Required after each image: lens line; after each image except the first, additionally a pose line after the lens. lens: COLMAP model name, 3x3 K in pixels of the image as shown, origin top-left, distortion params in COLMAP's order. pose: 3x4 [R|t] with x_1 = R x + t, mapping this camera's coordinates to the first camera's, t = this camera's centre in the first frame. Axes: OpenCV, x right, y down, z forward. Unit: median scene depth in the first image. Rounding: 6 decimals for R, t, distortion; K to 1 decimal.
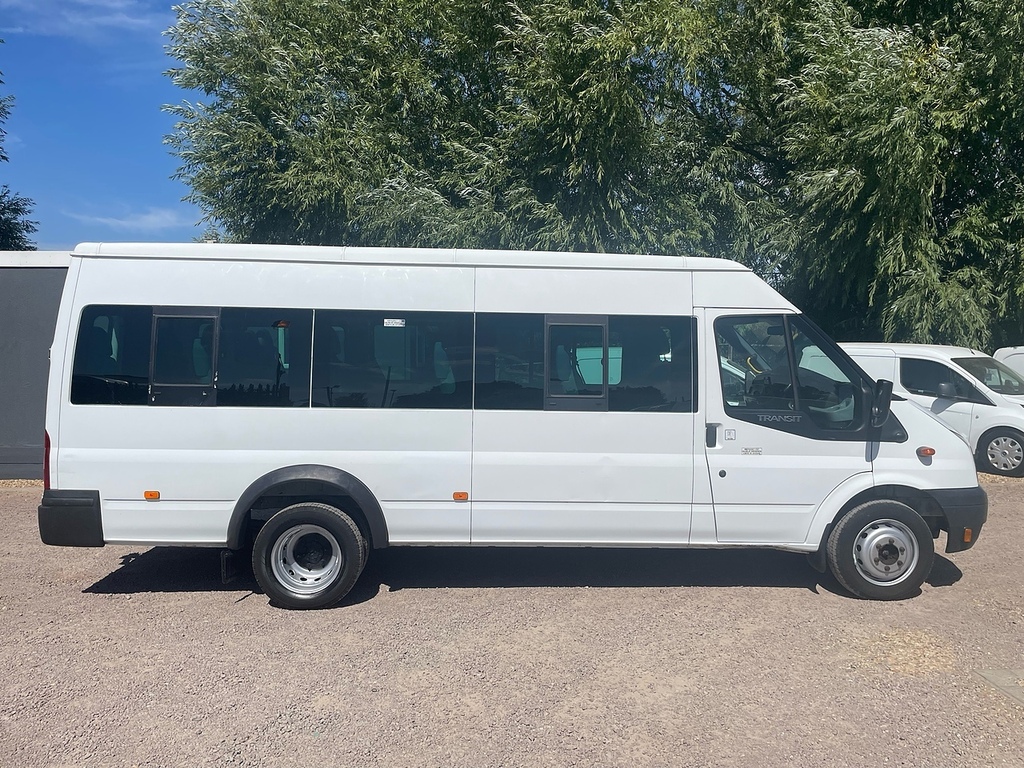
lens RADIAL K [[799.3, 0, 514.3], [0, 799.3, 372.3], [0, 0, 1]] dist [0.073727, -0.106664]
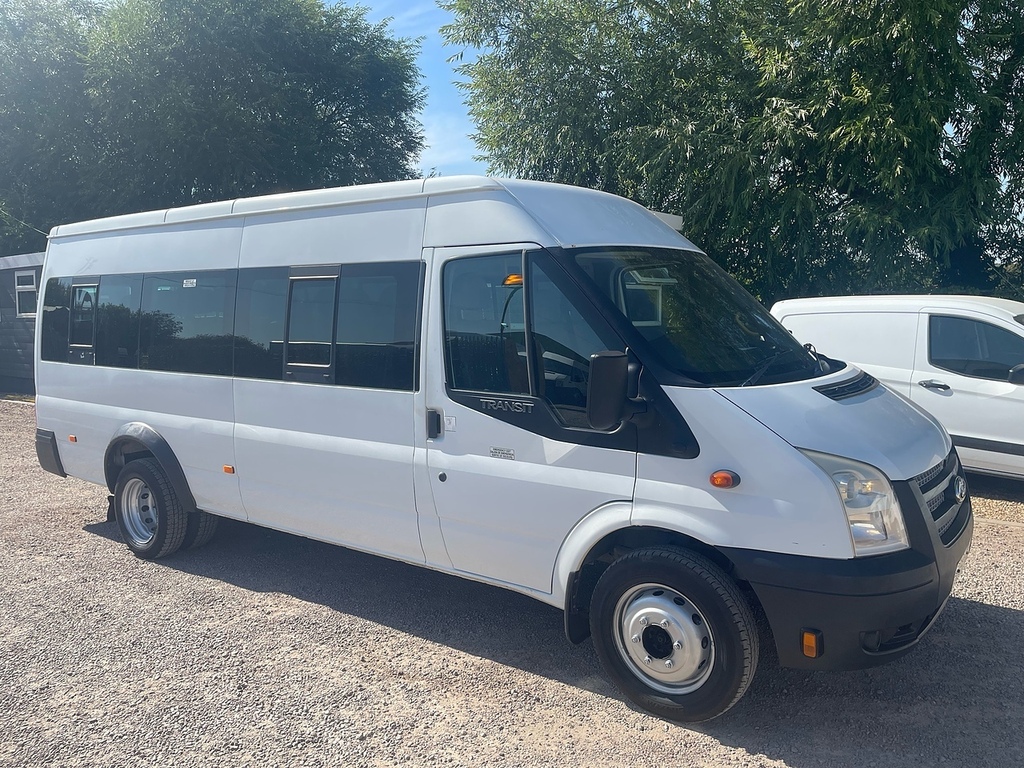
lens RADIAL K [[799.3, 0, 514.3], [0, 799.3, 372.3], [0, 0, 1]] dist [0.073727, -0.106664]
pose [[0.780132, 0.033381, -0.624724, 0.756589], [0.003738, 0.998309, 0.058011, -0.009970], [0.625604, -0.047591, 0.778688, 0.482463]]
